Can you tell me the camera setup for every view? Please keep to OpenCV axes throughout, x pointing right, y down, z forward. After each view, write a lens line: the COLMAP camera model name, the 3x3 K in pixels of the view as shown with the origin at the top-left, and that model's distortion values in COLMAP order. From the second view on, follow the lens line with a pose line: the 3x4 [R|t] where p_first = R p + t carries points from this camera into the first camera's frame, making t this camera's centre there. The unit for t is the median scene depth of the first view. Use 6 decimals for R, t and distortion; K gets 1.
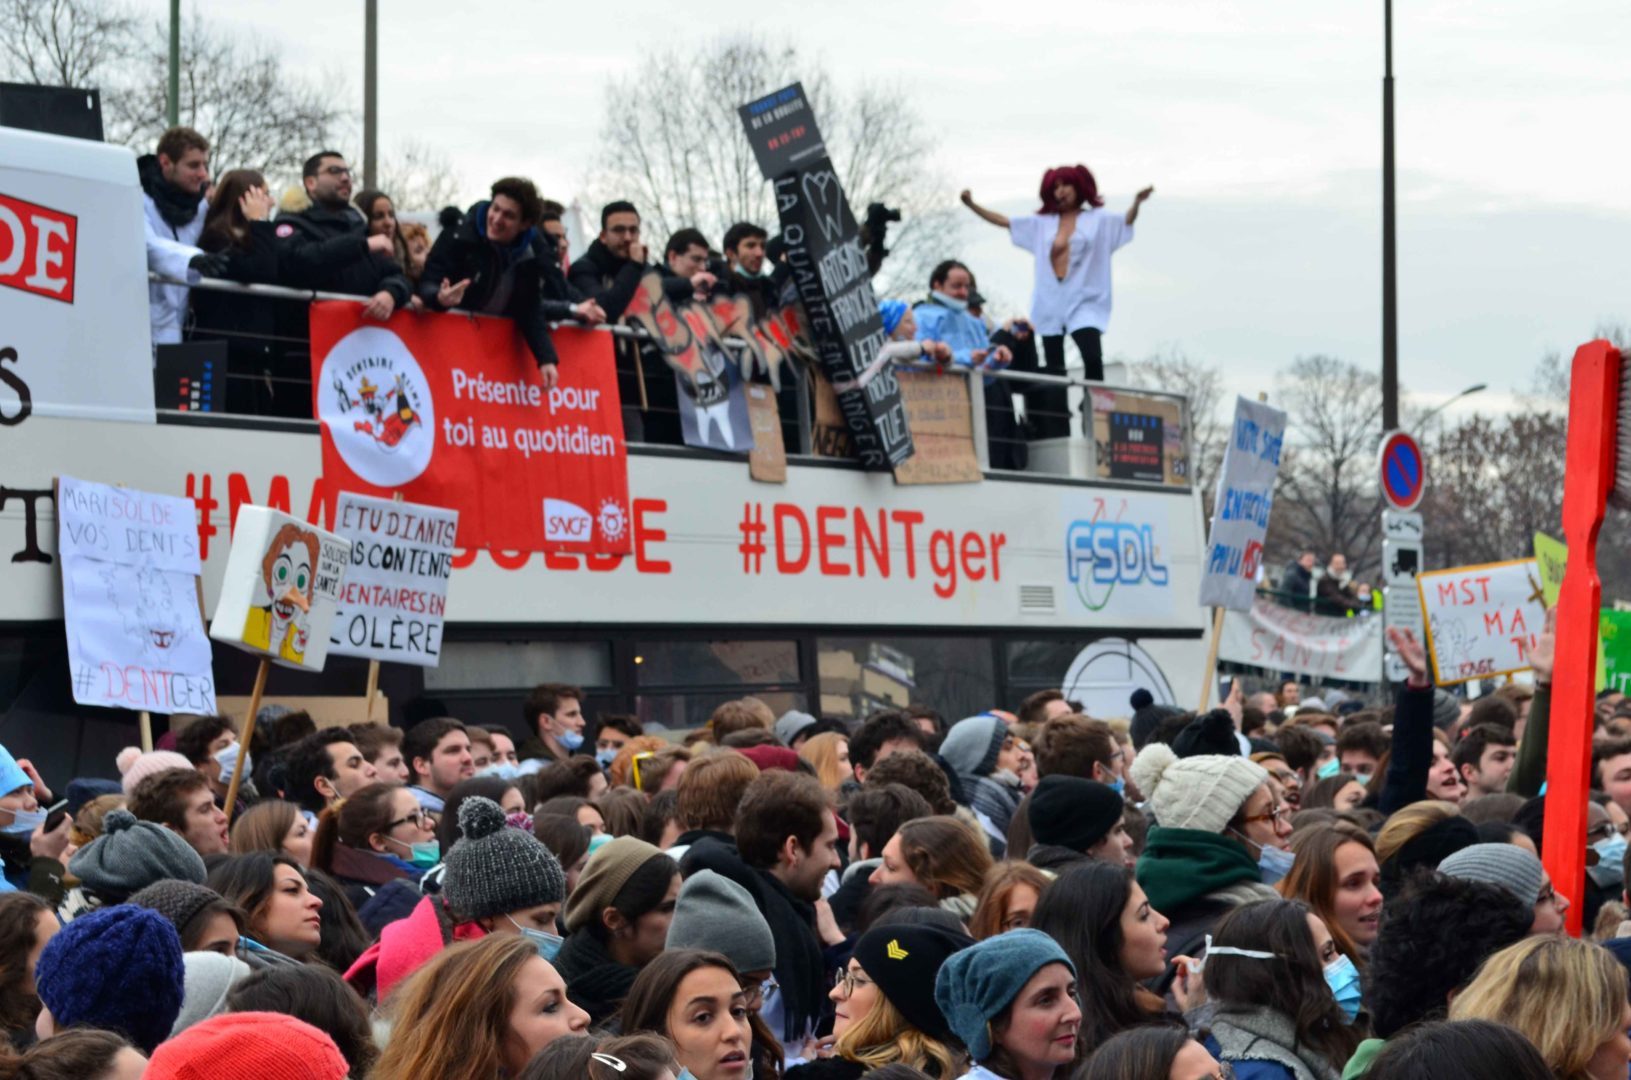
lens RADIAL K [[3659.5, 0, 861.1], [0, 3659.5, 573.8], [0, 0, 1]] dist [0.013218, 0.054710]
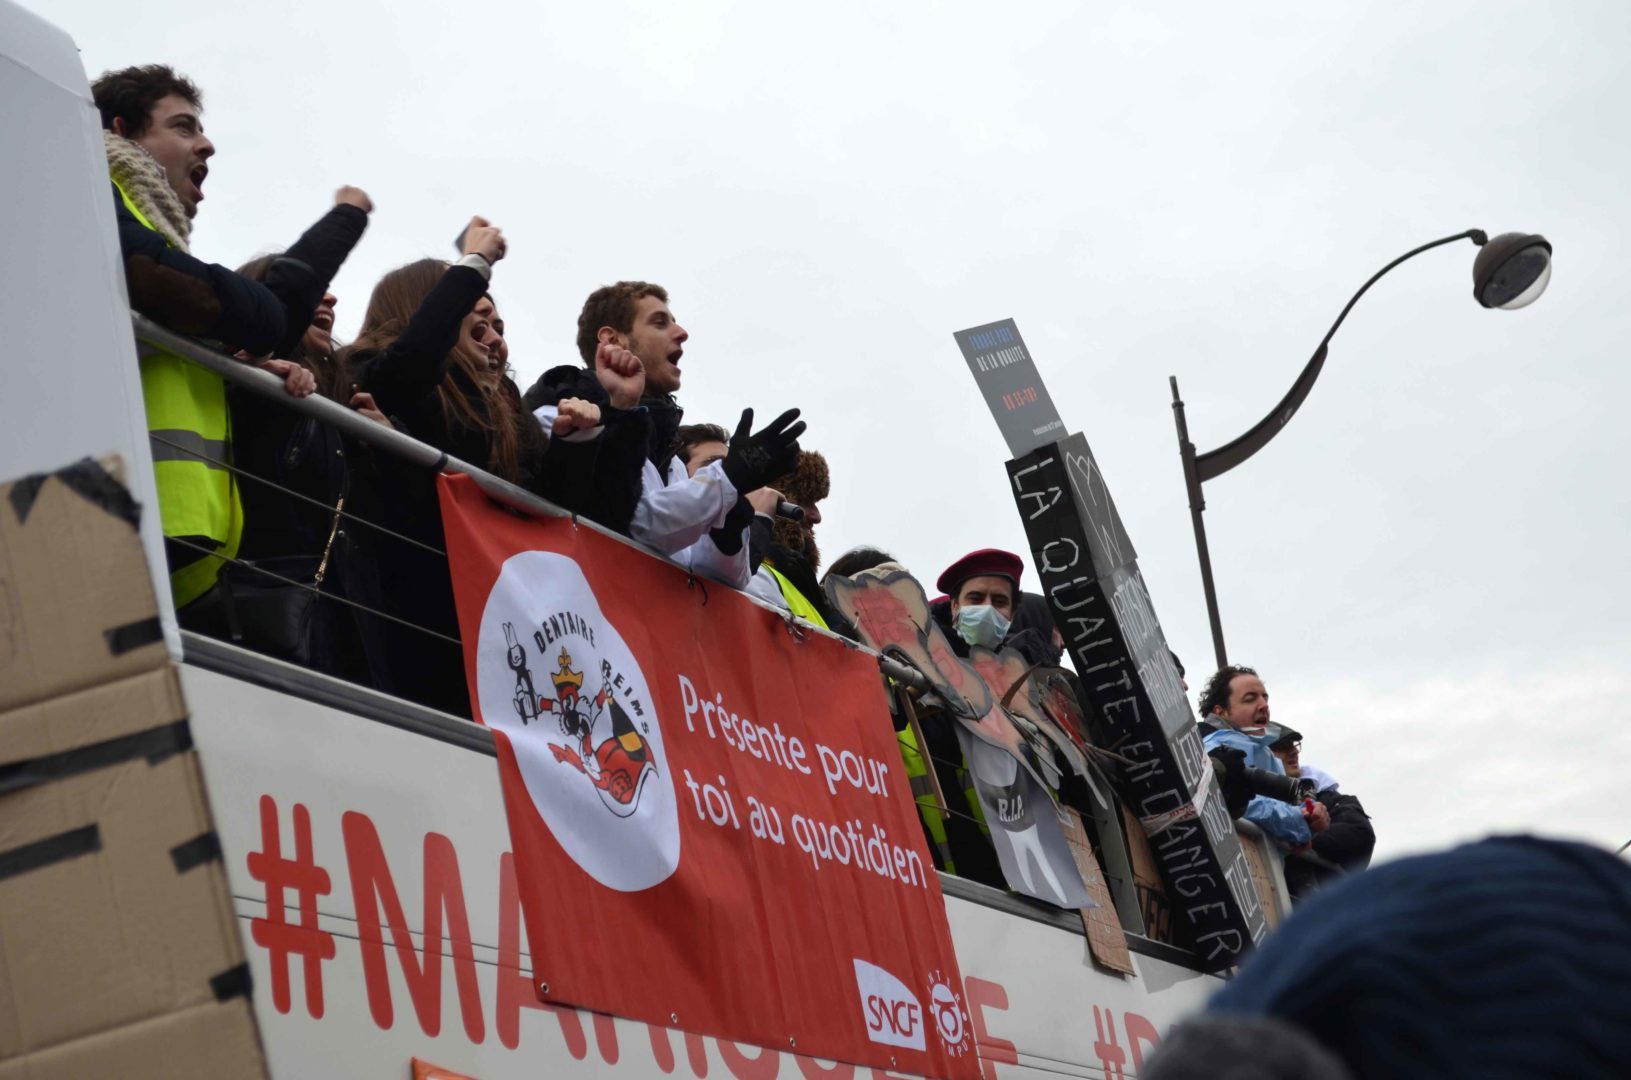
lens RADIAL K [[3283.8, 0, 815.5], [0, 3283.8, 540.0], [0, 0, 1]] dist [0.135102, 0.099196]
pose [[0.979525, -0.074306, 0.187107, -0.150024], [0.123854, 0.955121, -0.269080, 0.038226], [-0.158716, 0.286744, 0.944768, 0.513497]]
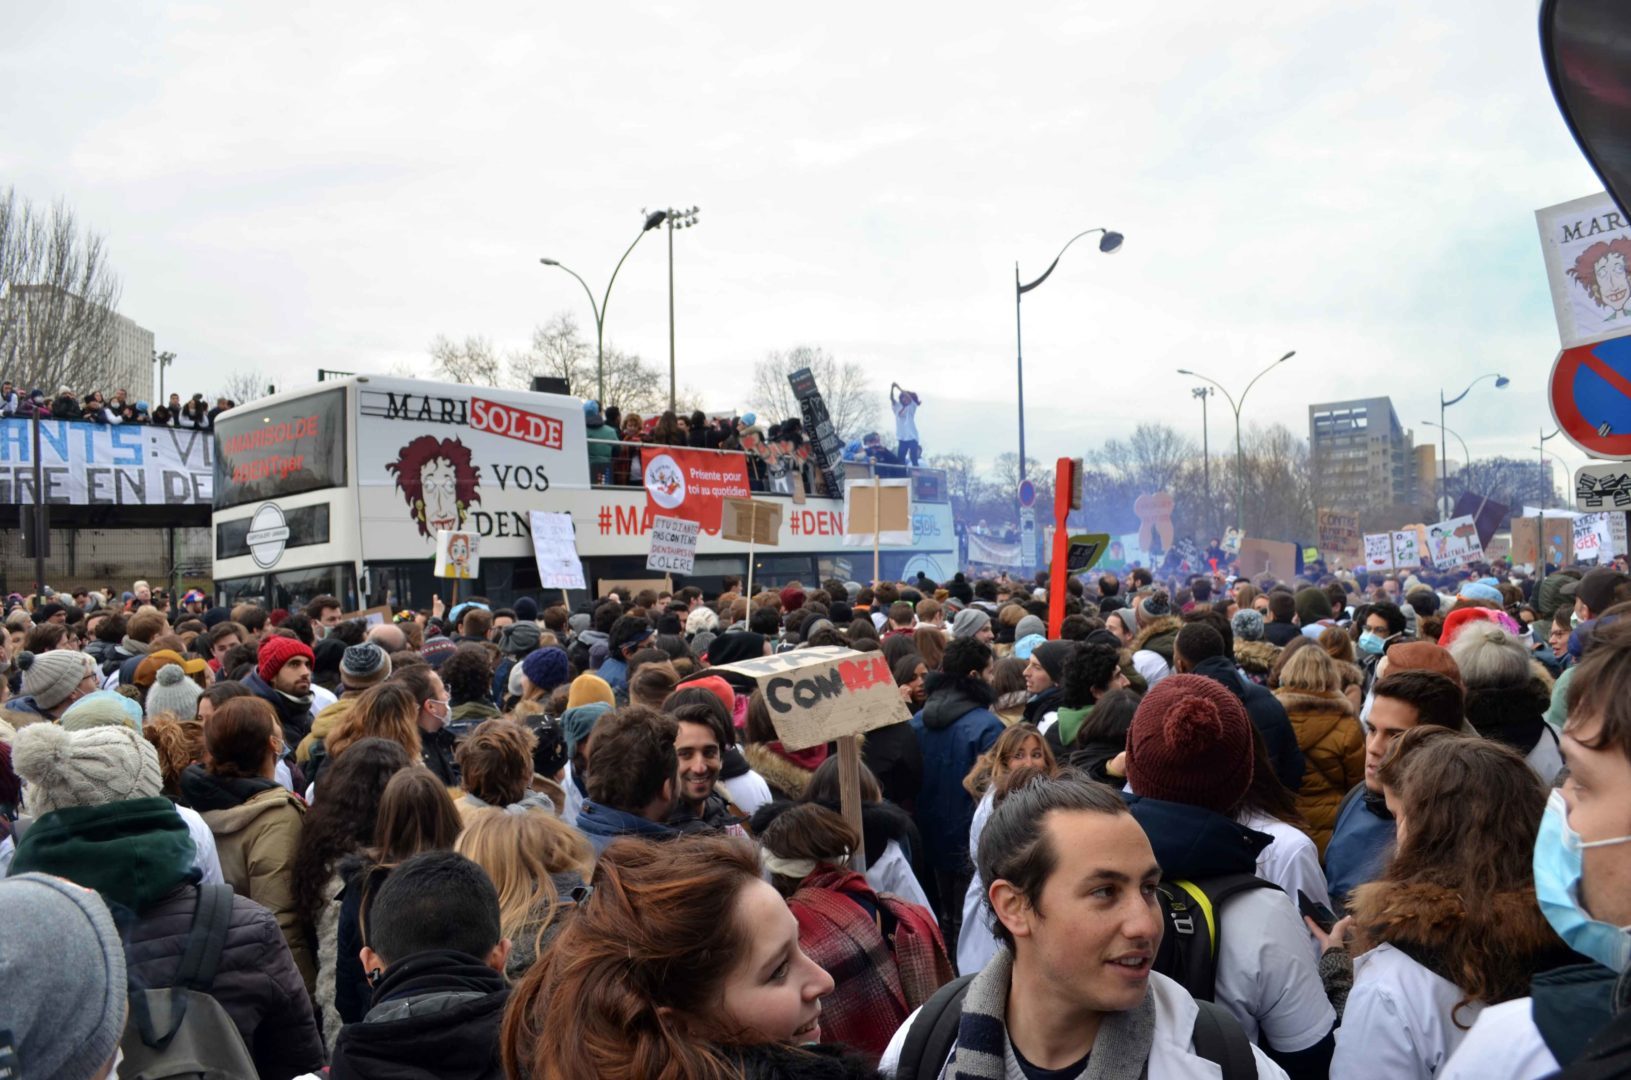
lens RADIAL K [[1298.7, 0, 851.8], [0, 1298.7, 564.5], [0, 0, 1]] dist [-0.083773, 0.010774]
pose [[0.999752, -0.022261, -0.000664, 0.015399], [0.022271, 0.999445, 0.024789, -0.001054], [0.000111, -0.024798, 0.999692, -0.043786]]
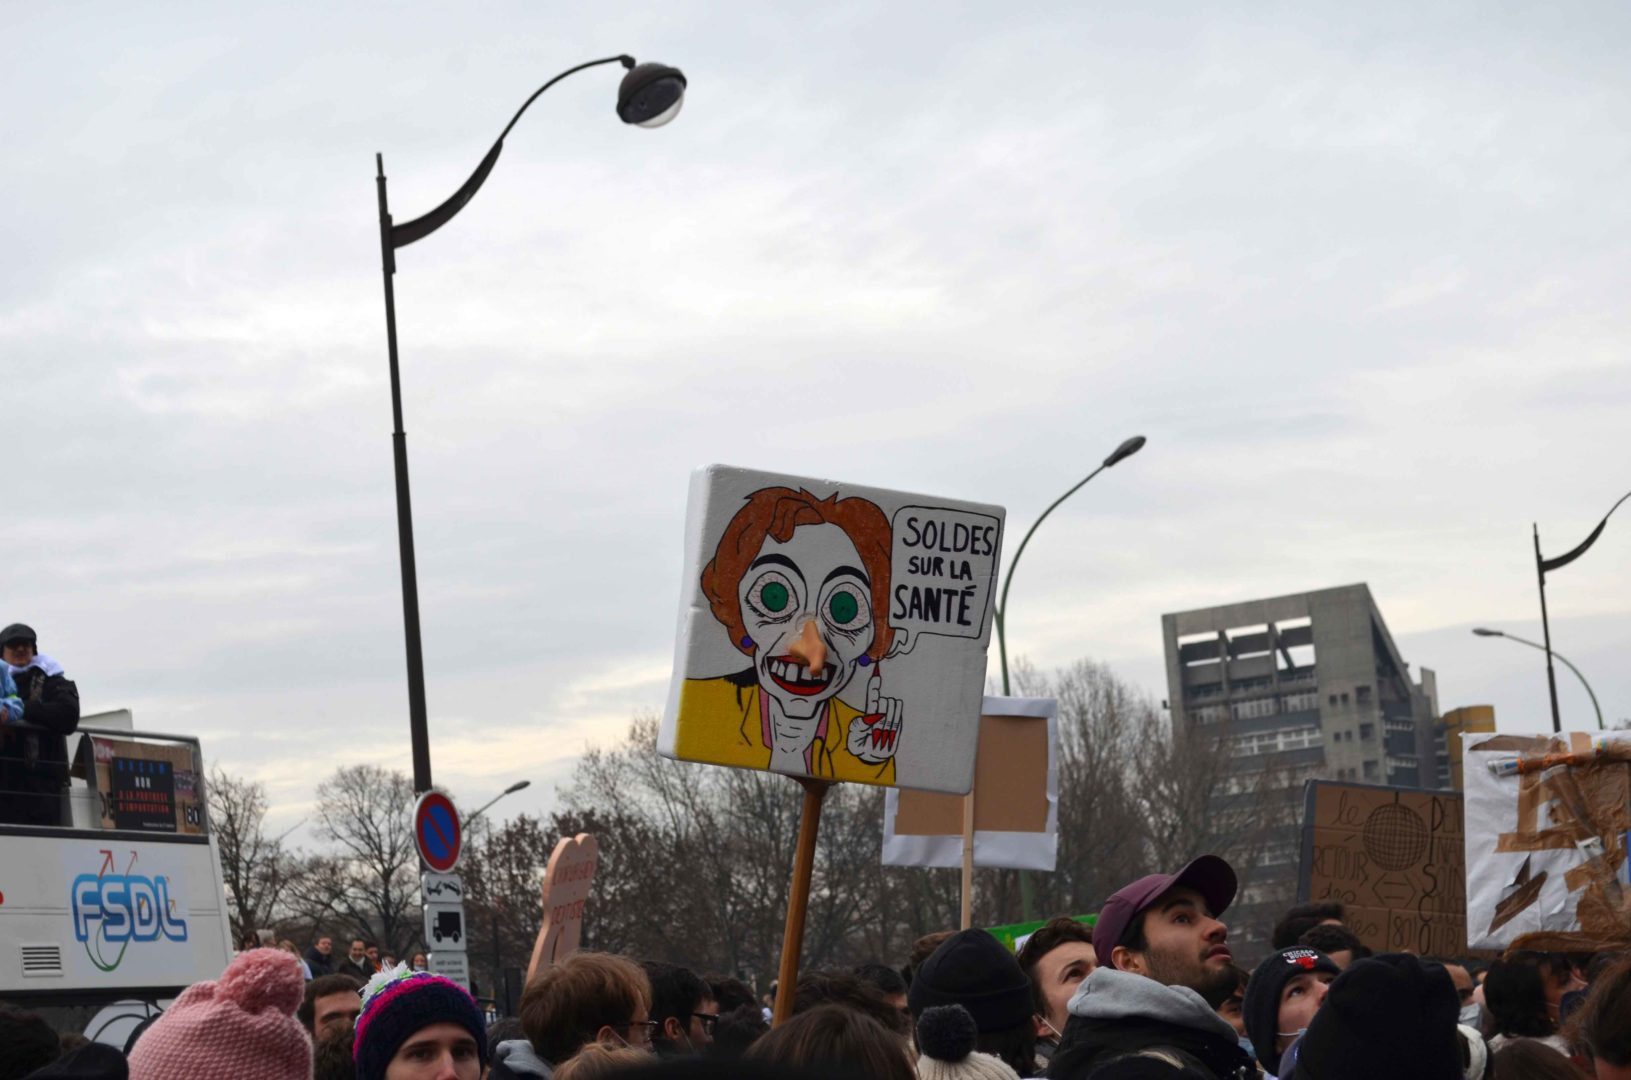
lens RADIAL K [[3659.5, 0, 861.1], [0, 3659.5, 573.8], [0, 0, 1]] dist [0.013218, 0.054710]
pose [[0.964834, -0.047432, 0.258546, 0.014205], [0.076745, 0.991561, -0.104485, 0.024278], [-0.251408, 0.120653, 0.960332, 0.052628]]
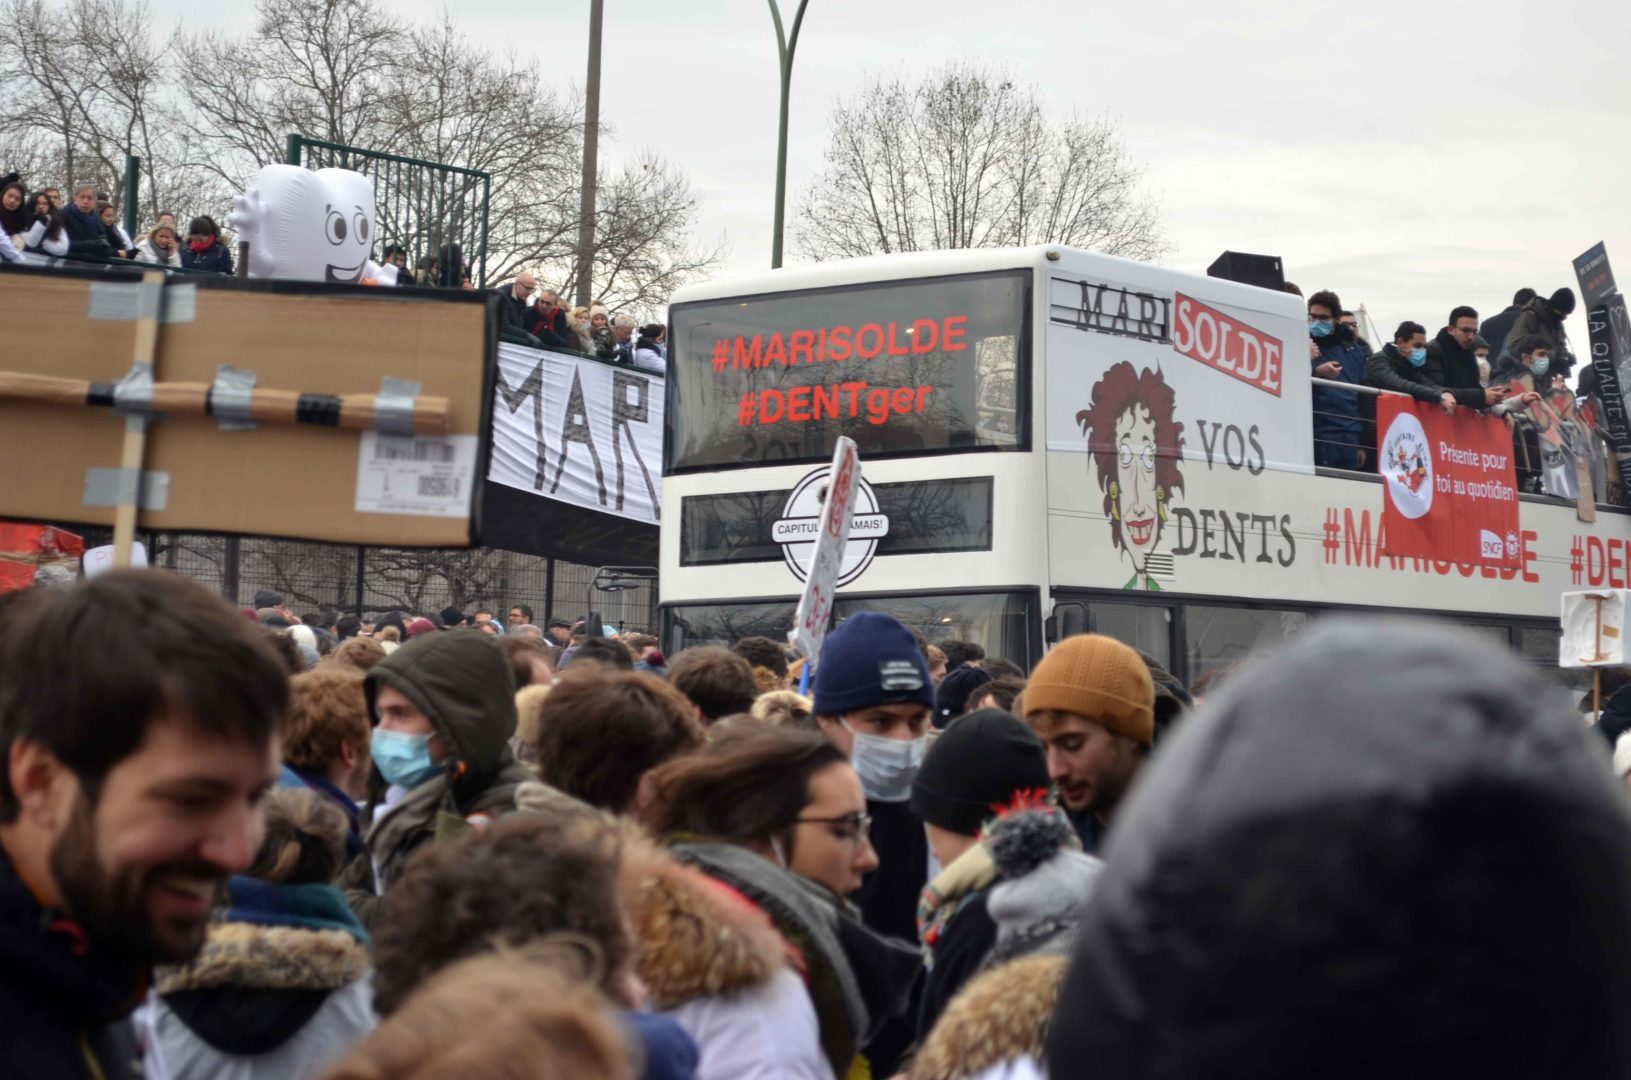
lens RADIAL K [[3659.5, 0, 861.1], [0, 3659.5, 573.8], [0, 0, 1]] dist [0.013218, 0.054710]
pose [[0.999155, 0.040848, -0.004557, -0.294218], [-0.040841, 0.999164, 0.001567, 0.004821], [0.004617, -0.001379, 0.999988, -0.431596]]
